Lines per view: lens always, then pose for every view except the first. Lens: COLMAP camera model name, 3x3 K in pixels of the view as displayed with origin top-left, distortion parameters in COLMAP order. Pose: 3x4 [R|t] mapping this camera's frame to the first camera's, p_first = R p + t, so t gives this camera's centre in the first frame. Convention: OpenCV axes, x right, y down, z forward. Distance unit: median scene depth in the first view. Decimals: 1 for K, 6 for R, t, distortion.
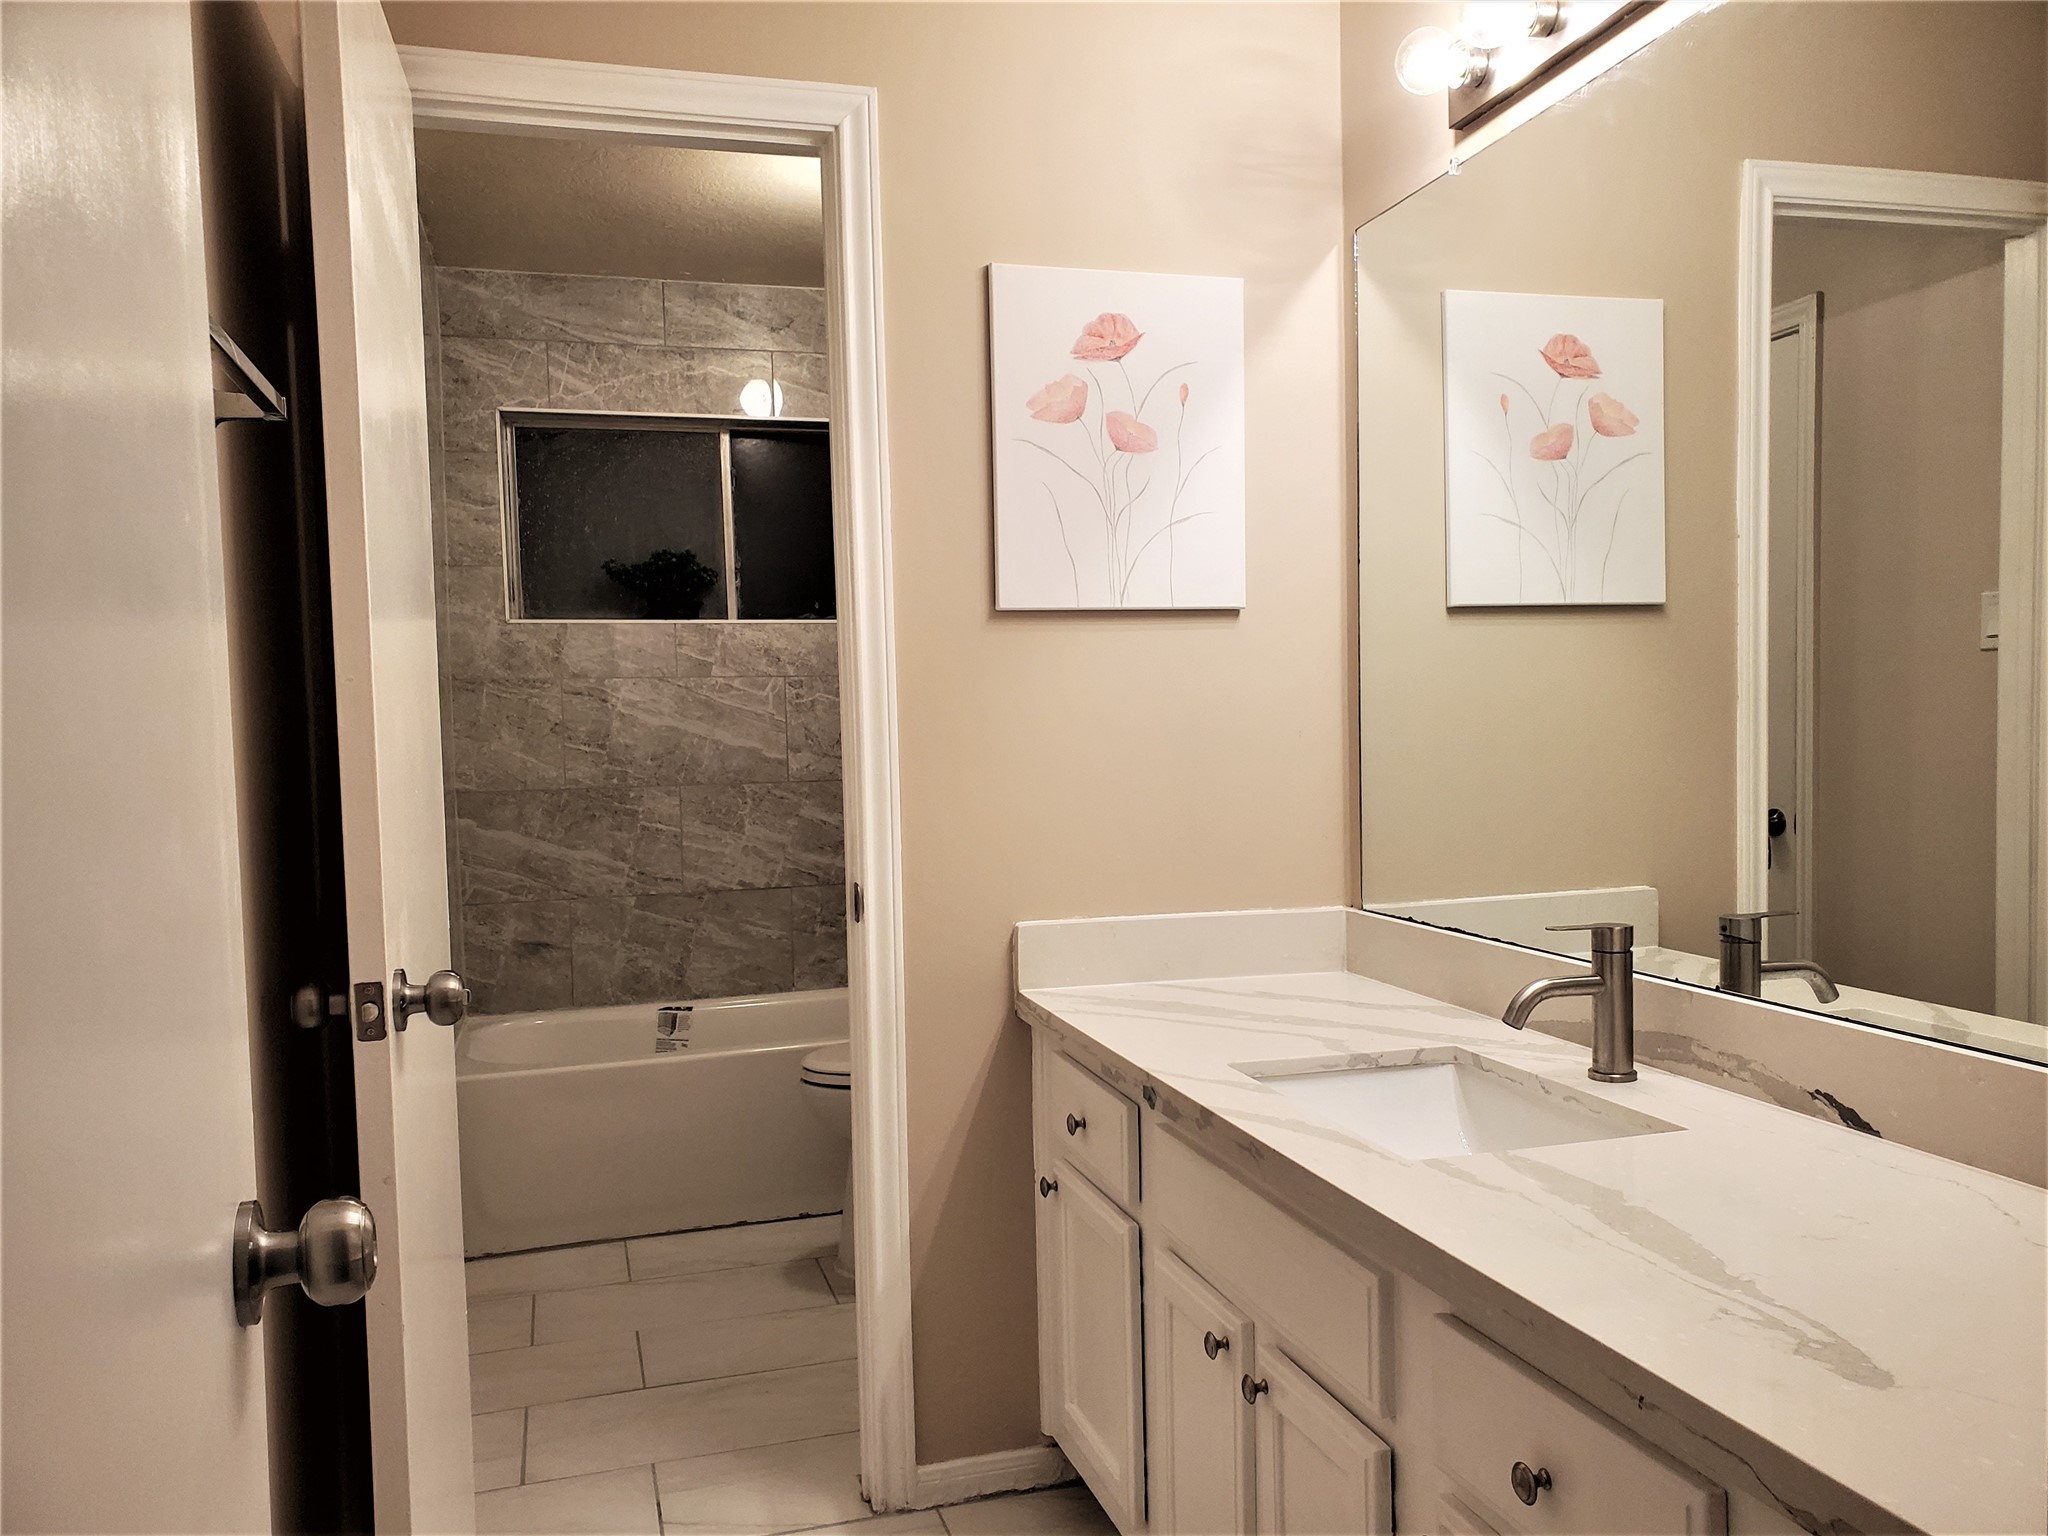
lens RADIAL K [[1581.9, 0, 1024.0], [0, 1581.9, 768.0], [0, 0, 1]] dist [0.002387, -0.047718]
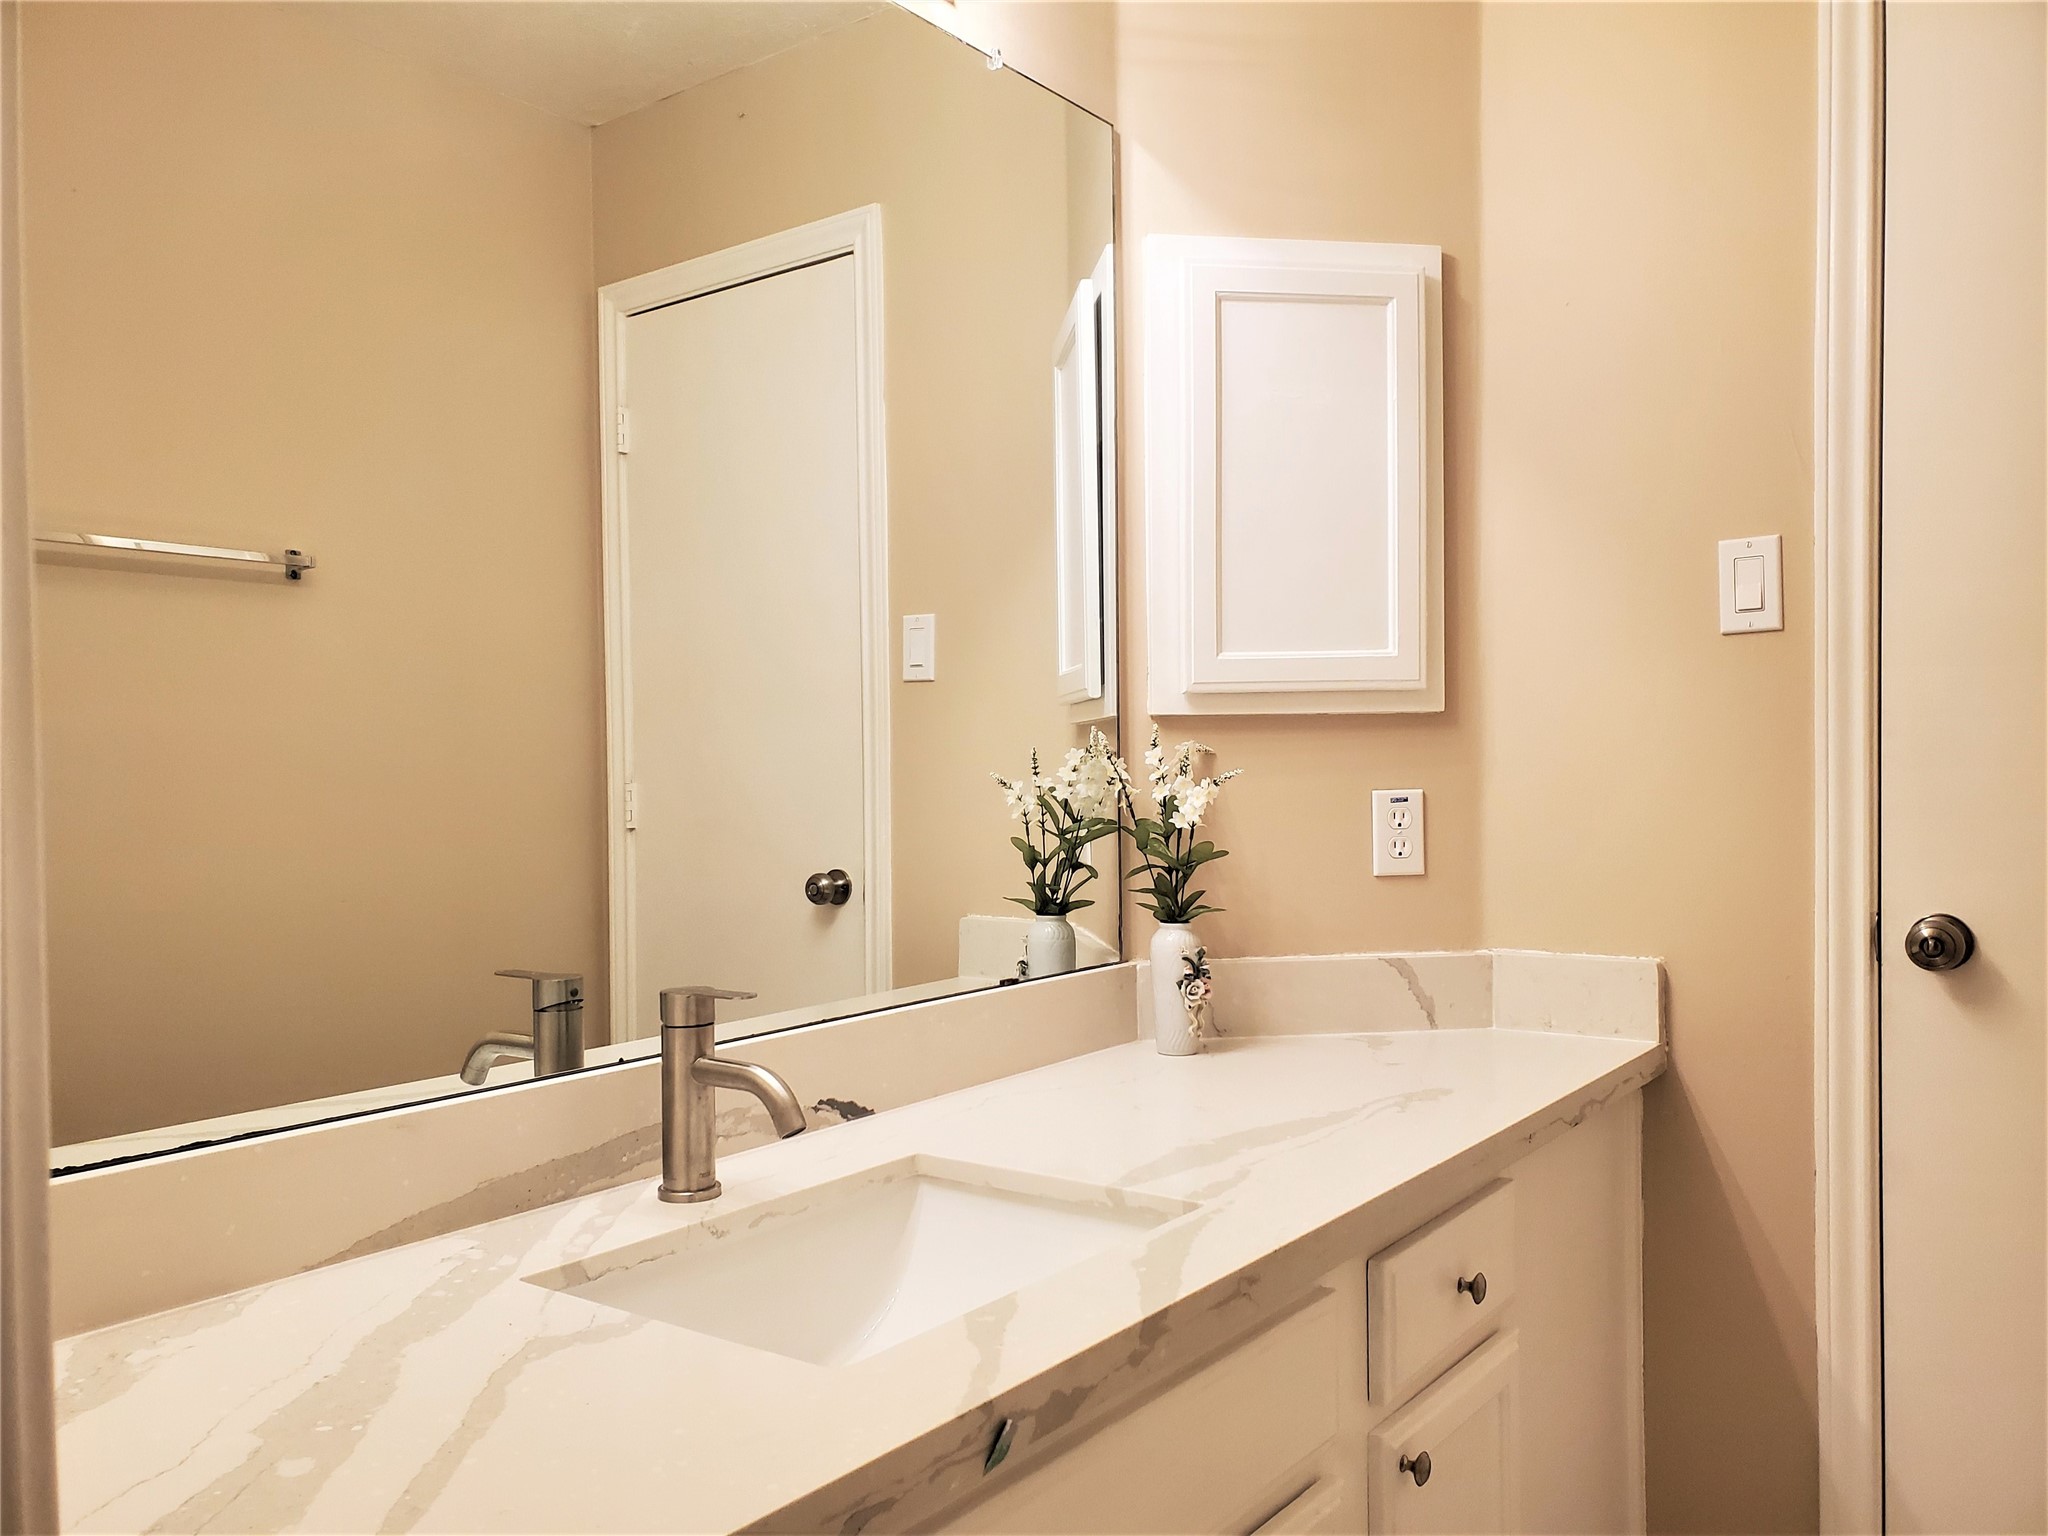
lens RADIAL K [[1581.9, 0, 1024.0], [0, 1581.9, 768.0], [0, 0, 1]] dist [0.002387, -0.047718]
pose [[-0.577653, 0.032963, 0.815617, -0.383873], [0.065617, 0.997826, 0.006145, 0.000648], [-0.813641, 0.057068, -0.578560, 1.480042]]
